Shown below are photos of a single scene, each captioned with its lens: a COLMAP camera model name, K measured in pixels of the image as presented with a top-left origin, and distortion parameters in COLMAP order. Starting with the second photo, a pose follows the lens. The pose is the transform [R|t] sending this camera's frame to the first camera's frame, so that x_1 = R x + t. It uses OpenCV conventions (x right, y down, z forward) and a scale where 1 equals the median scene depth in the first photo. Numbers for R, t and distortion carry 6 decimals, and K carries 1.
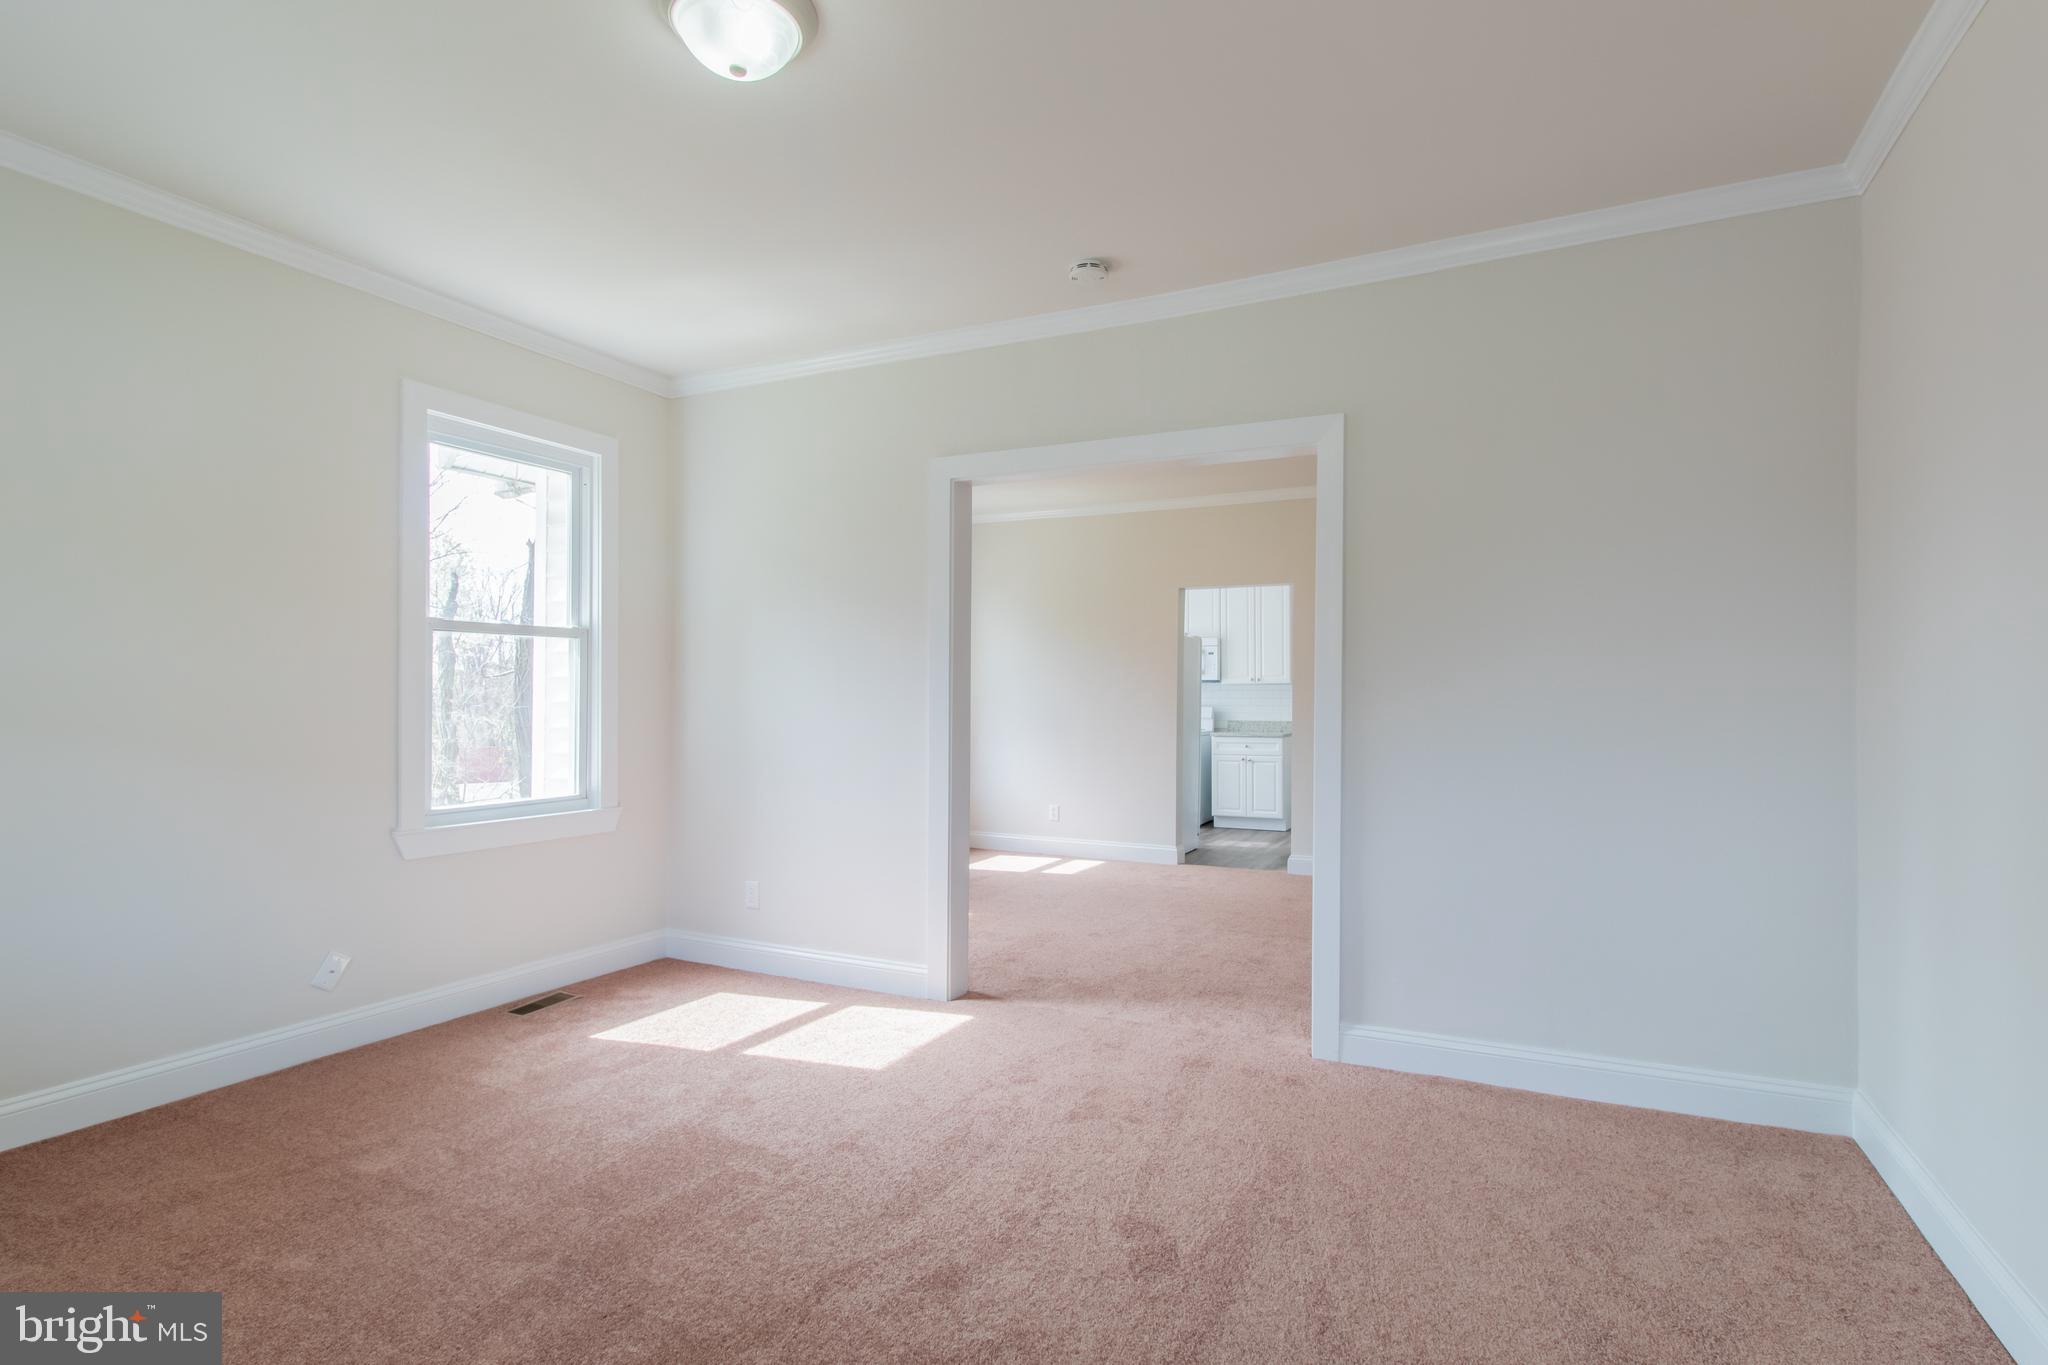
lens RADIAL K [[1037.2, 0, 1058.9], [0, 1037.2, 684.3], [0, 0, 1]] dist [0.024044, -0.000118]
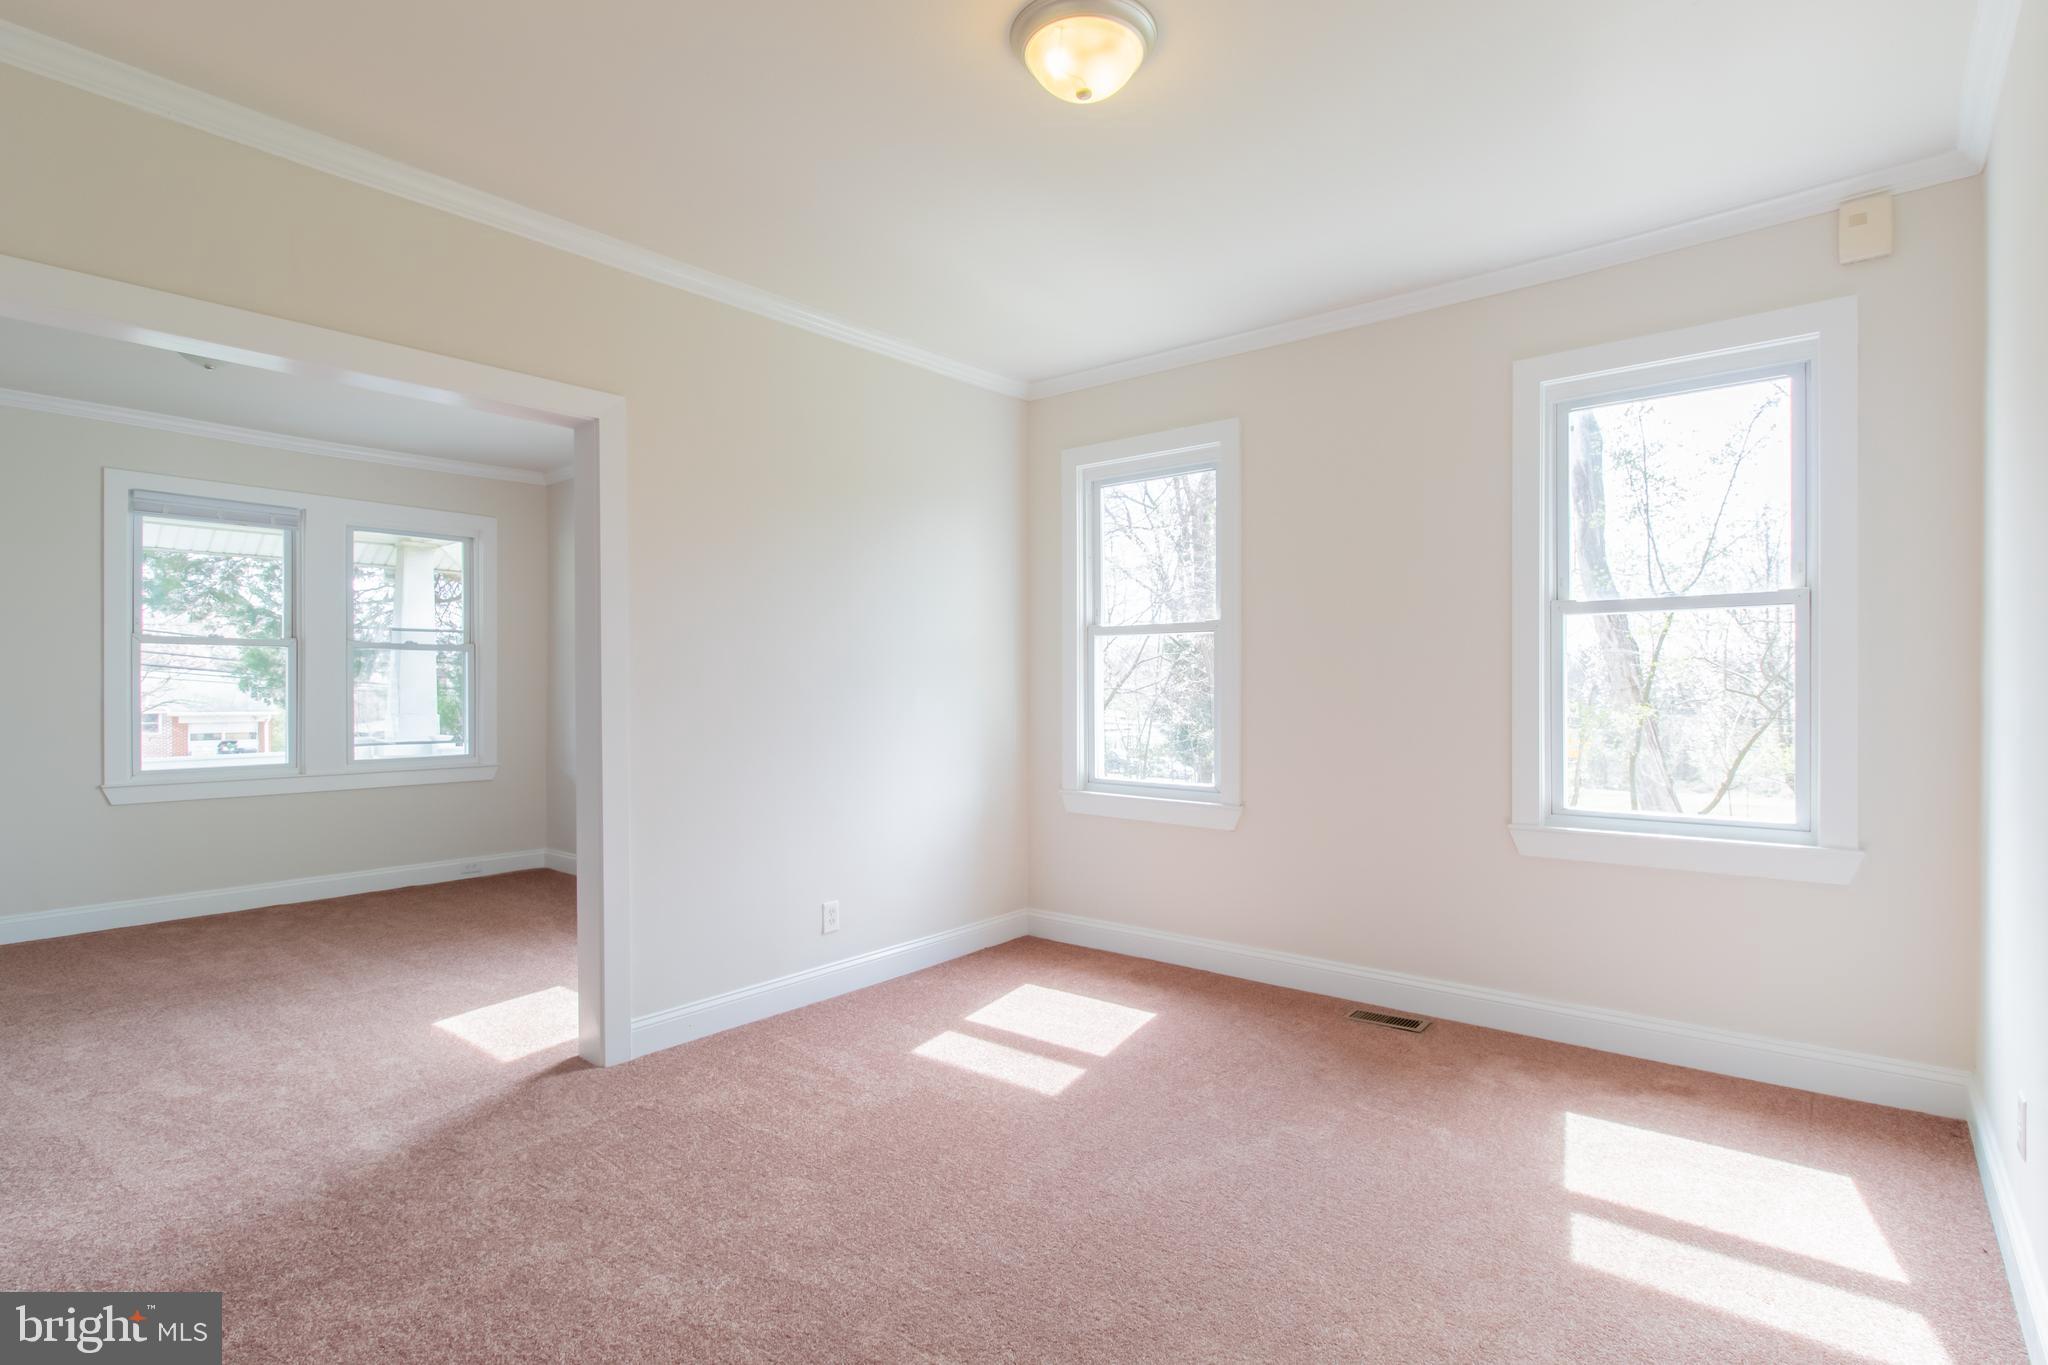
lens RADIAL K [[1037.2, 0, 1058.9], [0, 1037.2, 684.3], [0, 0, 1]] dist [0.024044, -0.000118]
pose [[-0.193403, -0.016003, -0.980989, 0.387074], [0.008972, 0.999796, -0.018079, 0.022766], [0.981078, -0.012298, -0.193220, 0.736065]]
